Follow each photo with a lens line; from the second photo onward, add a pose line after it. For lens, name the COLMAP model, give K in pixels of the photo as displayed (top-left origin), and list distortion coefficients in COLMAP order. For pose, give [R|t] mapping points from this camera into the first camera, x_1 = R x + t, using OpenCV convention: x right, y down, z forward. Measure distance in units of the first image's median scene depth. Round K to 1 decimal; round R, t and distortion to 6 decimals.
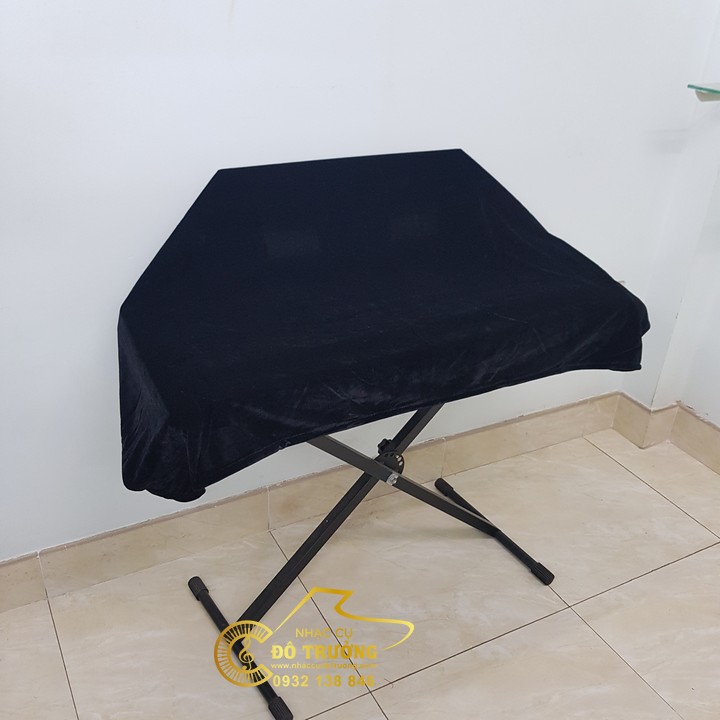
lens RADIAL K [[740.6, 0, 356.7], [0, 740.6, 363.8], [0, 0, 1]] dist [-0.013507, 0.000000]
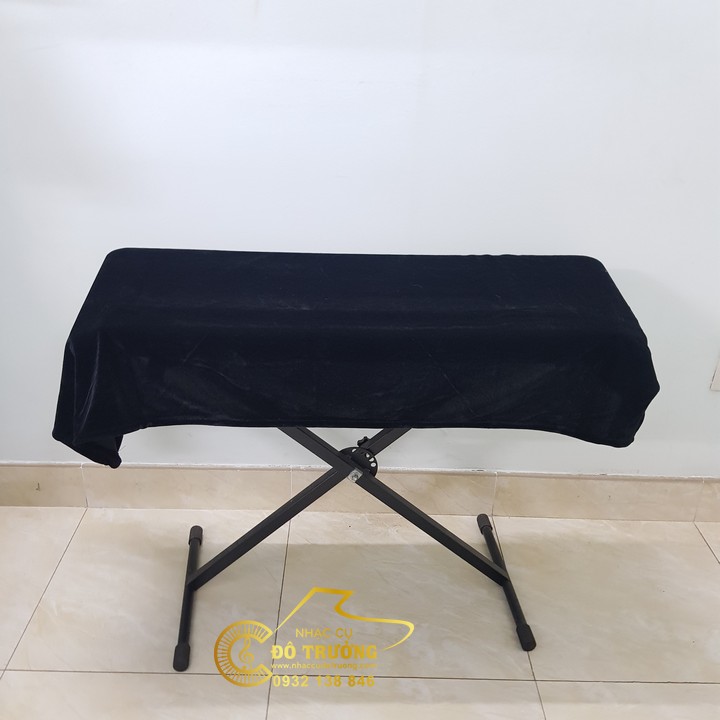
lens RADIAL K [[740.6, 0, 354.0], [0, 740.6, 358.4], [0, 0, 1]] dist [-0.013507, 0.000000]
pose [[0.887270, 0.187372, -0.421479, 0.377692], [-0.214679, 0.976522, -0.017807, 0.018341], [0.408247, 0.106283, 0.906663, 0.081633]]
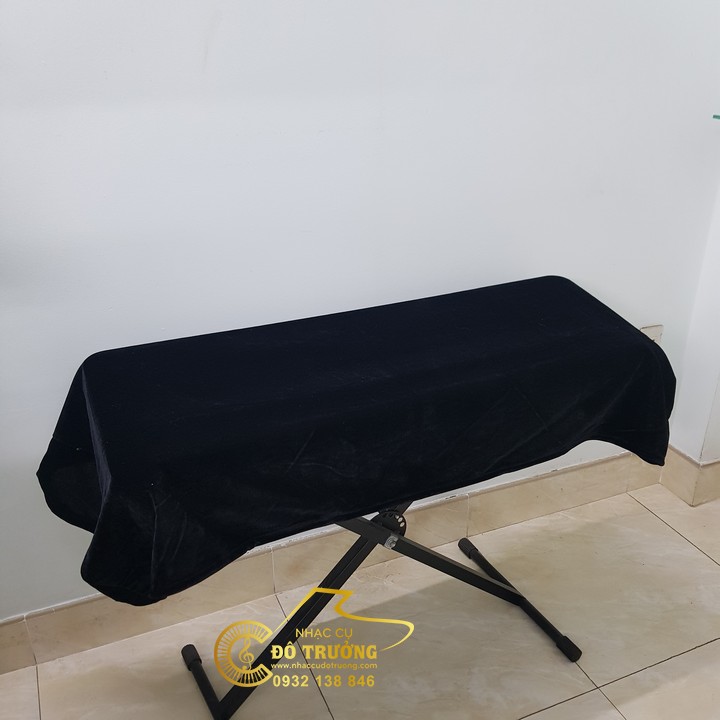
lens RADIAL K [[740.6, 0, 372.7], [0, 740.6, 350.8], [0, 0, 1]] dist [-0.013507, 0.000000]
pose [[0.996357, -0.011306, -0.084528, 0.092549], [0.004437, 0.996703, -0.081012, -0.006459], [0.085166, 0.080342, 0.993122, 0.055757]]
